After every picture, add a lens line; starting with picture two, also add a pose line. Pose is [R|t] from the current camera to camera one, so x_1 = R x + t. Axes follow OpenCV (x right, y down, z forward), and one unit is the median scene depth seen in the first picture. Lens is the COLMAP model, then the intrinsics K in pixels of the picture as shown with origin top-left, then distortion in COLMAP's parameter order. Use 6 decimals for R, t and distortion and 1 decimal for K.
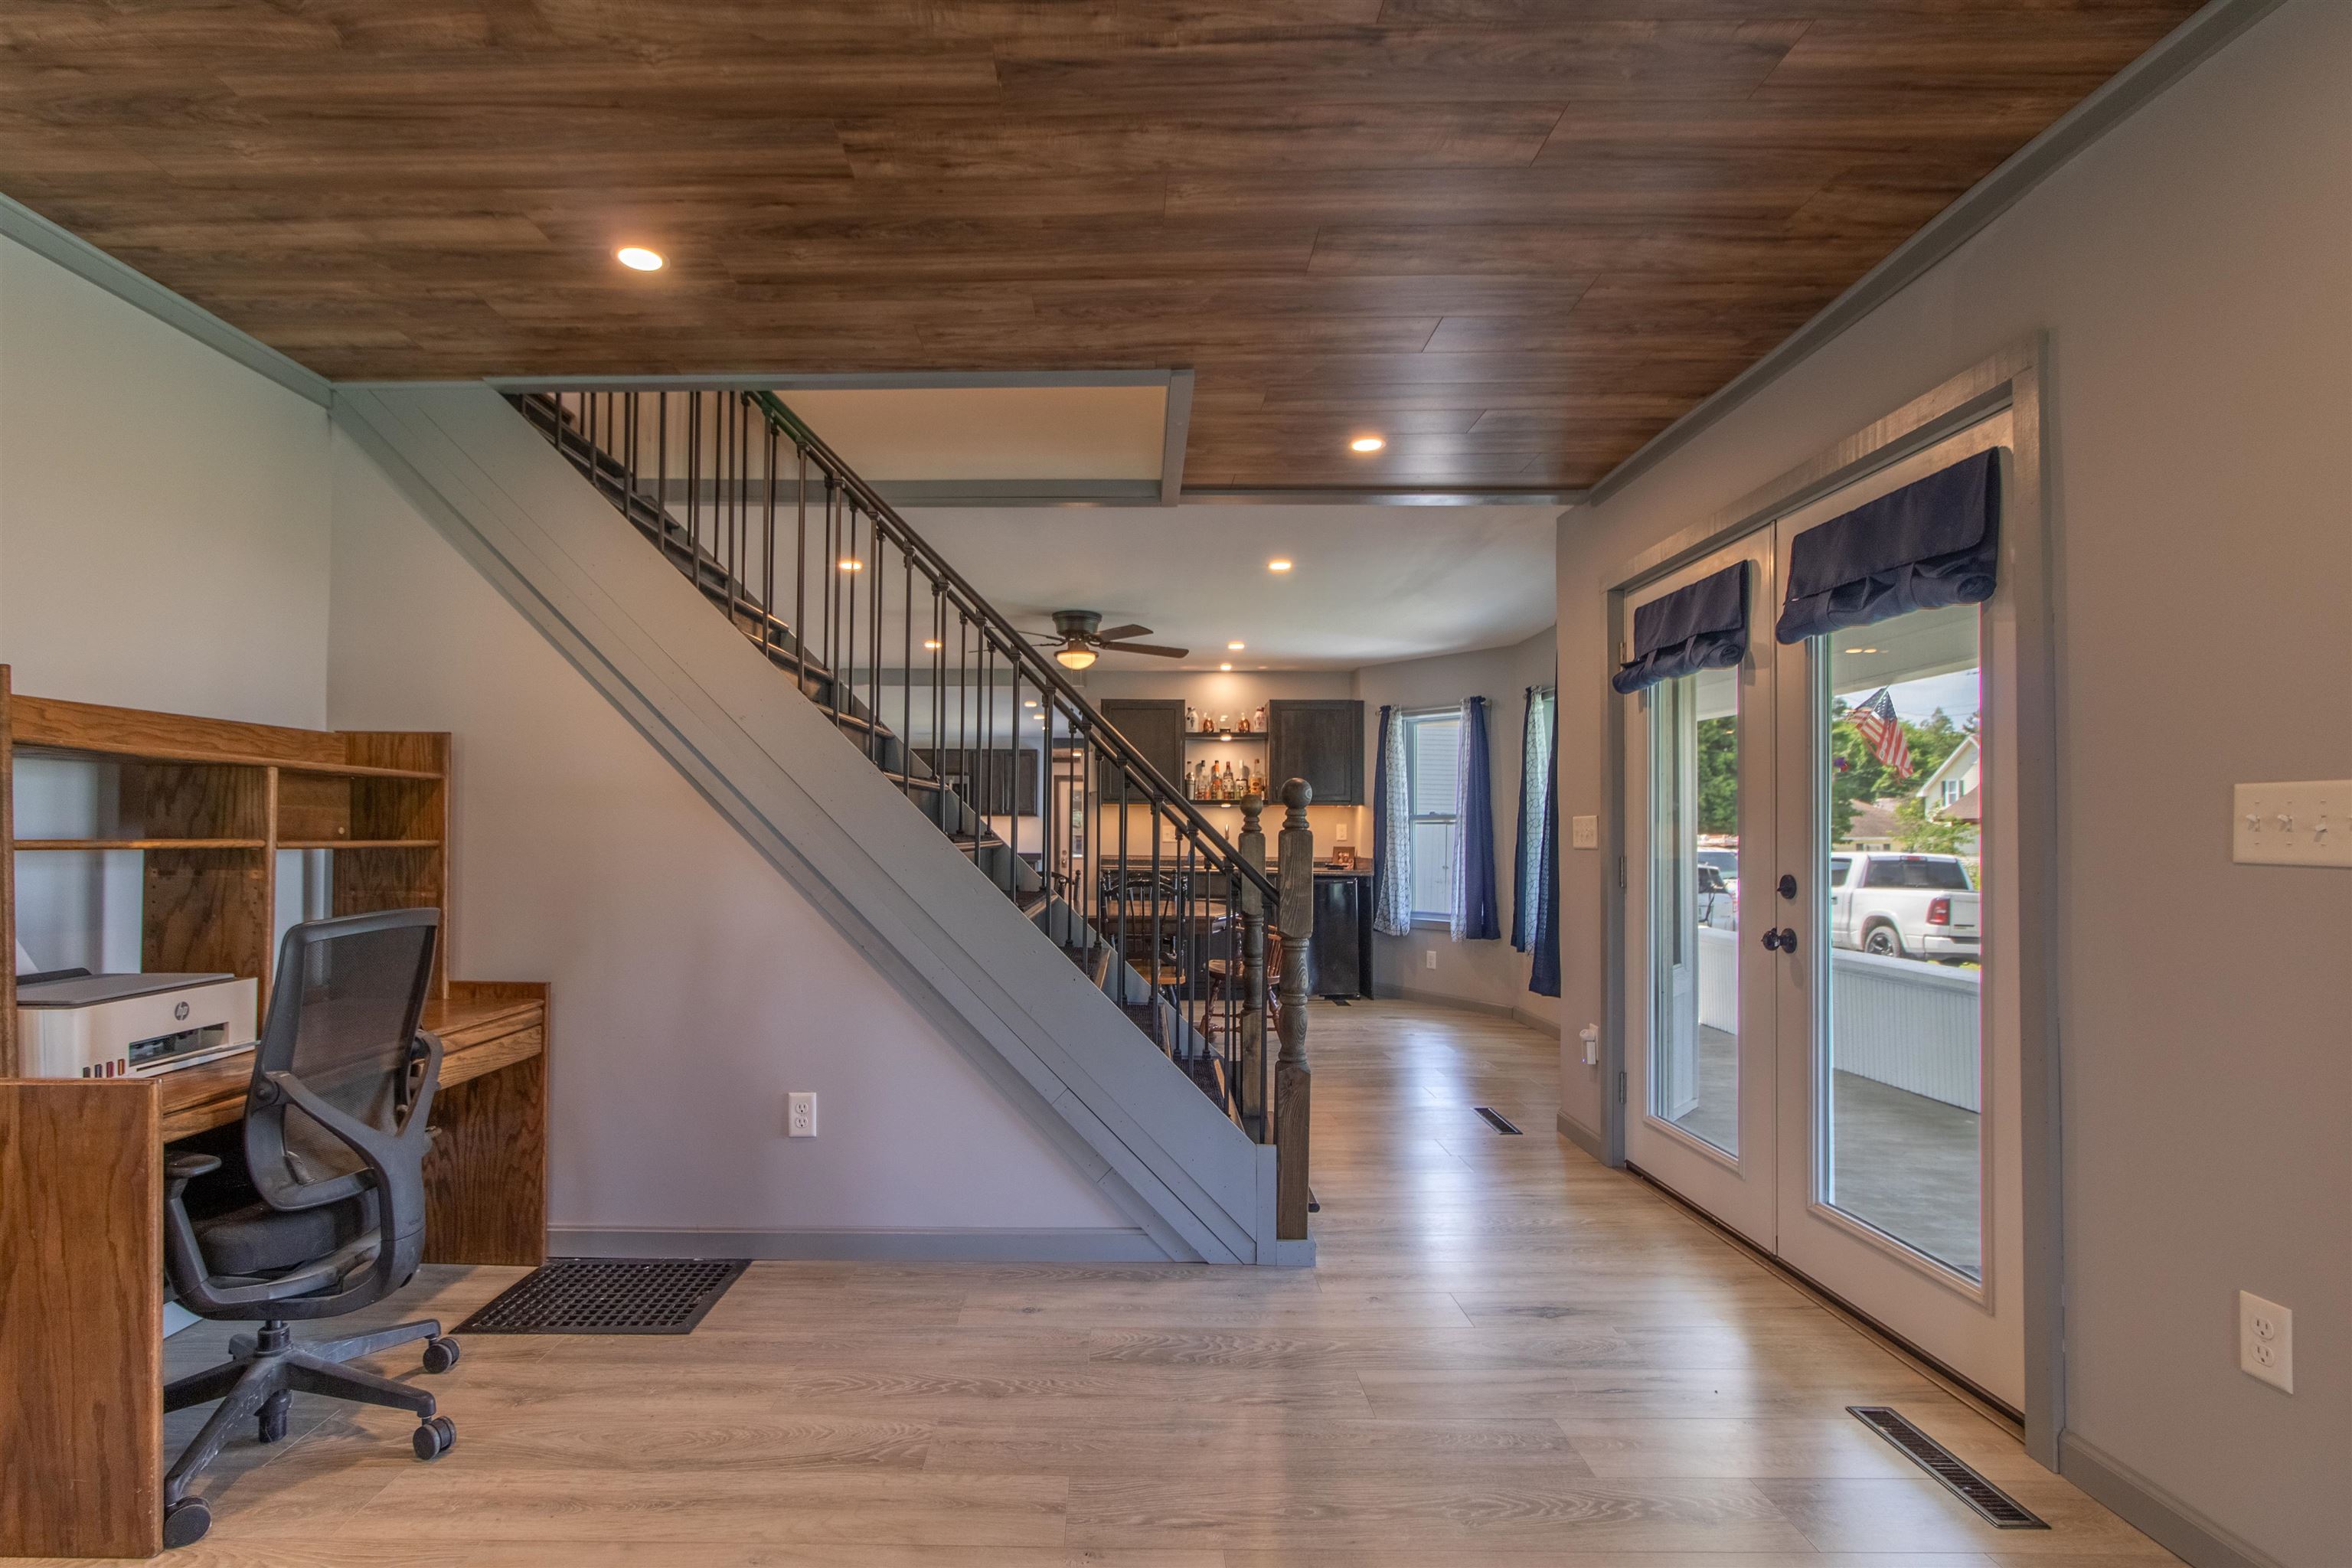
lens RADIAL K [[1071.7, 0, 1124.8], [0, 1071.7, 824.1], [0, 0, 1]] dist [0.004594, 0.000438]
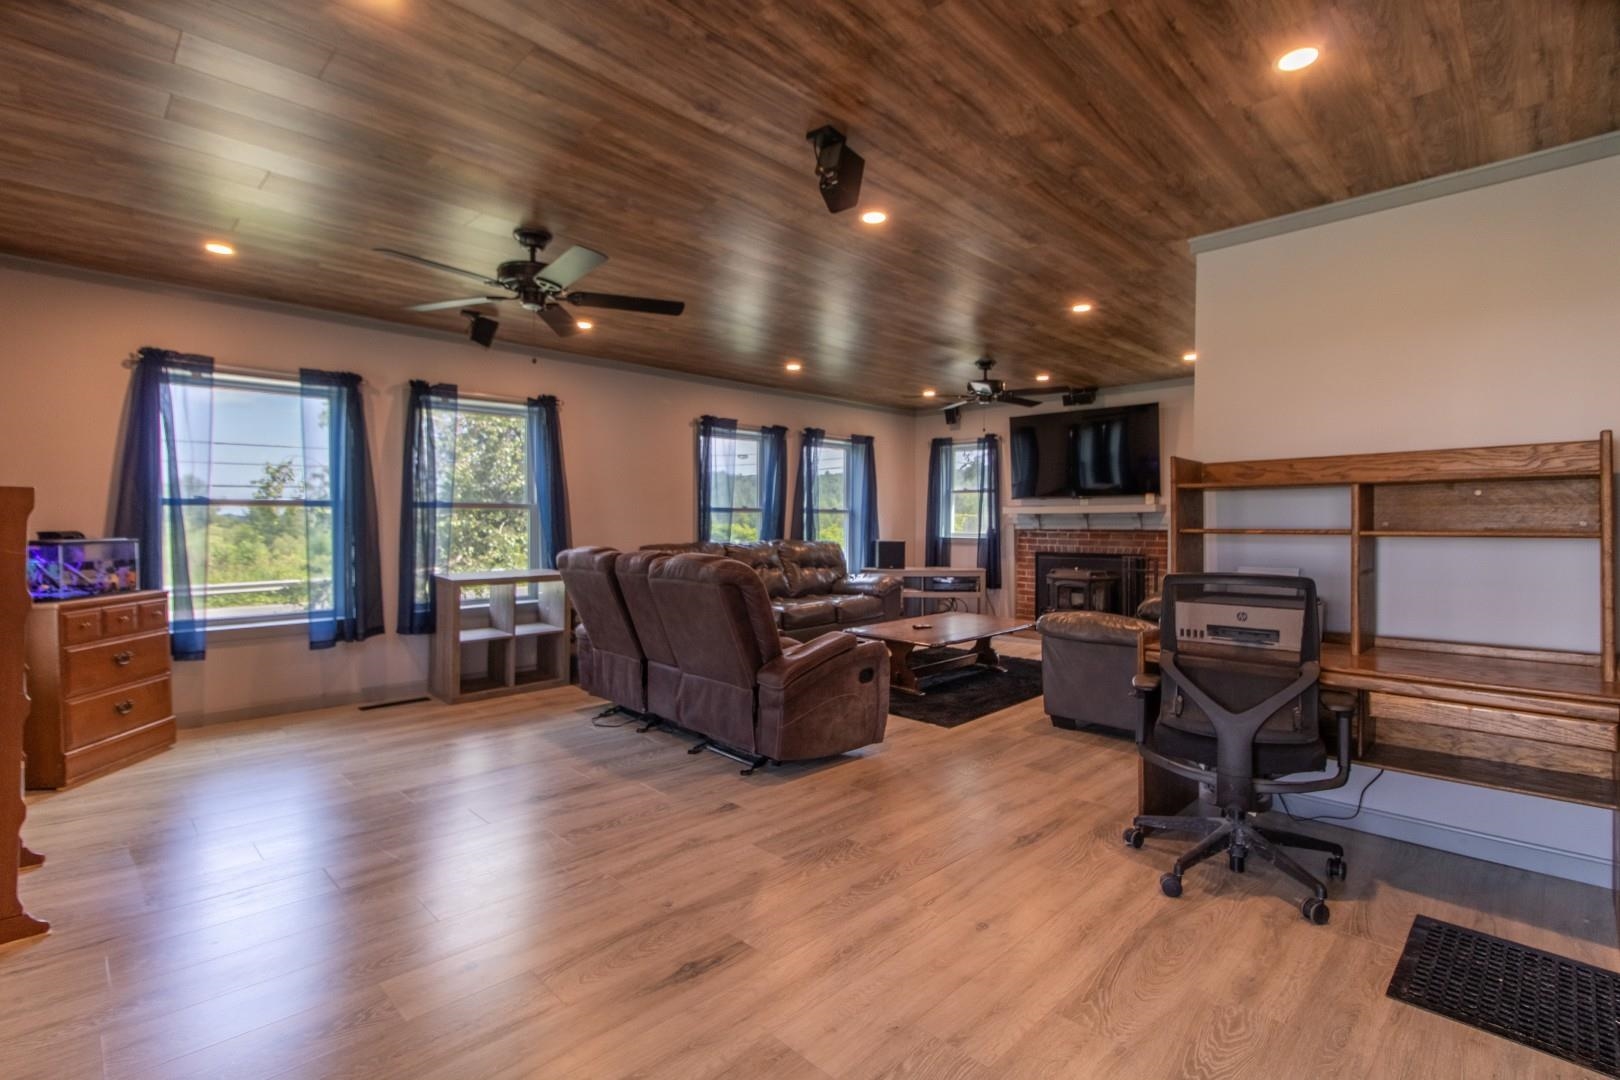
lens RADIAL K [[745.8, 0, 815.6], [0, 745.8, 539.2], [0, 0, 1]] dist [0.019220, 0.000310]
pose [[-0.688527, 0.009791, -0.725145, 0.656242], [0.008552, 0.999949, 0.005382, 0.017479], [0.725161, -0.002496, -0.688575, 1.390003]]
